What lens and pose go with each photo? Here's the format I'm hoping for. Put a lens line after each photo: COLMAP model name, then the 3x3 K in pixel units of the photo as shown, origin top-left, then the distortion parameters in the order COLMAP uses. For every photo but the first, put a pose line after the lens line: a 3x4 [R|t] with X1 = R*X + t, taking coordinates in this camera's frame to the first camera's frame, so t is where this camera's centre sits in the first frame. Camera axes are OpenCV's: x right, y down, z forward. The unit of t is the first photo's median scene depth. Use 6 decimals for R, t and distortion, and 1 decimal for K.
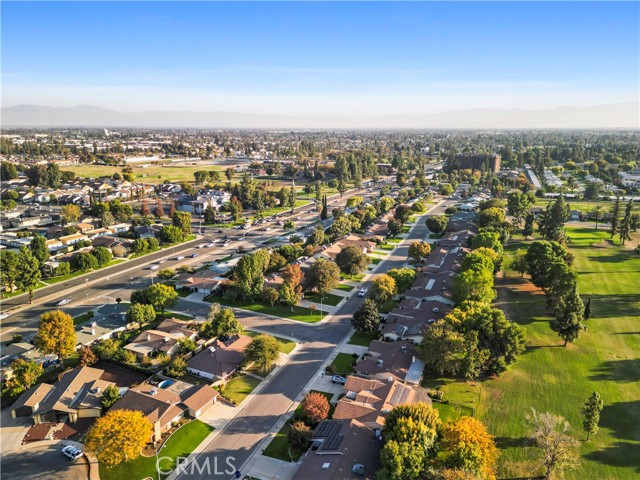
lens RADIAL K [[443.7, 0, 320.0], [0, 443.7, 240.0], [0, 0, 1]] dist [0.088001, -0.094812]
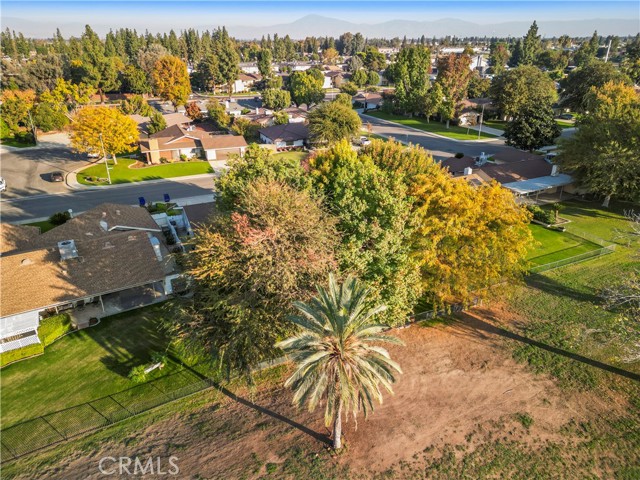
lens RADIAL K [[443.7, 0, 320.0], [0, 443.7, 240.0], [0, 0, 1]] dist [0.088001, -0.094812]
pose [[0.762276, 0.254955, -0.594923, 0.217378], [-0.143535, 0.962852, 0.228720, 0.170976], [0.631137, -0.088956, 0.770554, 0.262619]]
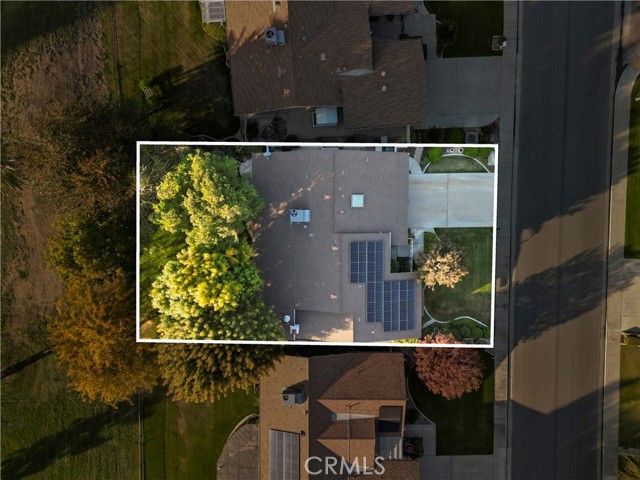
lens RADIAL K [[443.7, 0, 320.0], [0, 443.7, 240.0], [0, 0, 1]] dist [0.088001, -0.094812]
pose [[-0.919824, 0.391906, 0.018244, 0.027977], [-0.093640, -0.264461, 0.959839, -0.010266], [0.380992, 0.881175, 0.279956, 0.381908]]
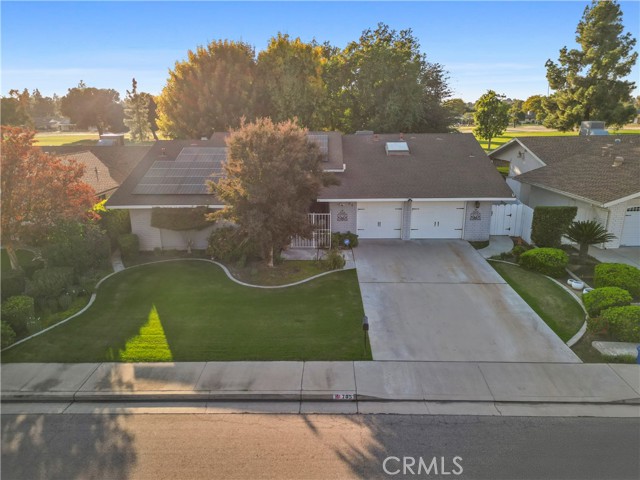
lens RADIAL K [[443.7, 0, 320.0], [0, 443.7, 240.0], [0, 0, 1]] dist [0.088001, -0.094812]
pose [[-0.371853, -0.263885, 0.889994, -0.117377], [0.230180, 0.902592, 0.363793, 0.188226], [-0.899301, 0.340136, -0.274890, 0.506819]]
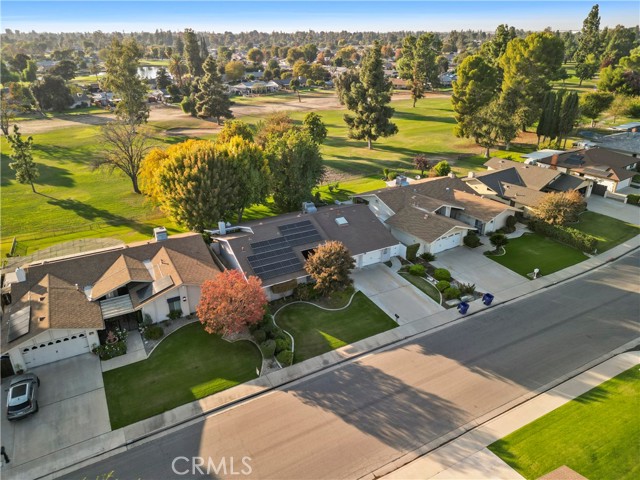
lens RADIAL K [[443.7, 0, 320.0], [0, 443.7, 240.0], [0, 0, 1]] dist [0.088001, -0.094812]
pose [[-0.783666, -0.265873, 0.561408, -0.148319], [0.144852, 0.800643, 0.581368, 0.059114], [-0.604058, 0.536919, -0.588924, 0.621458]]
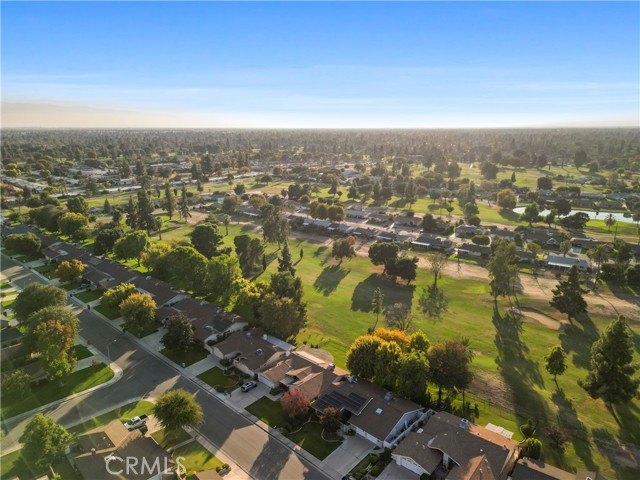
lens RADIAL K [[443.7, 0, 320.0], [0, 443.7, 240.0], [0, 0, 1]] dist [0.088001, -0.094812]
pose [[0.346432, -0.237393, 0.907540, -0.444914], [0.231818, 0.959109, 0.162391, -0.072785], [-0.908980, 0.154127, 0.387298, 0.265683]]
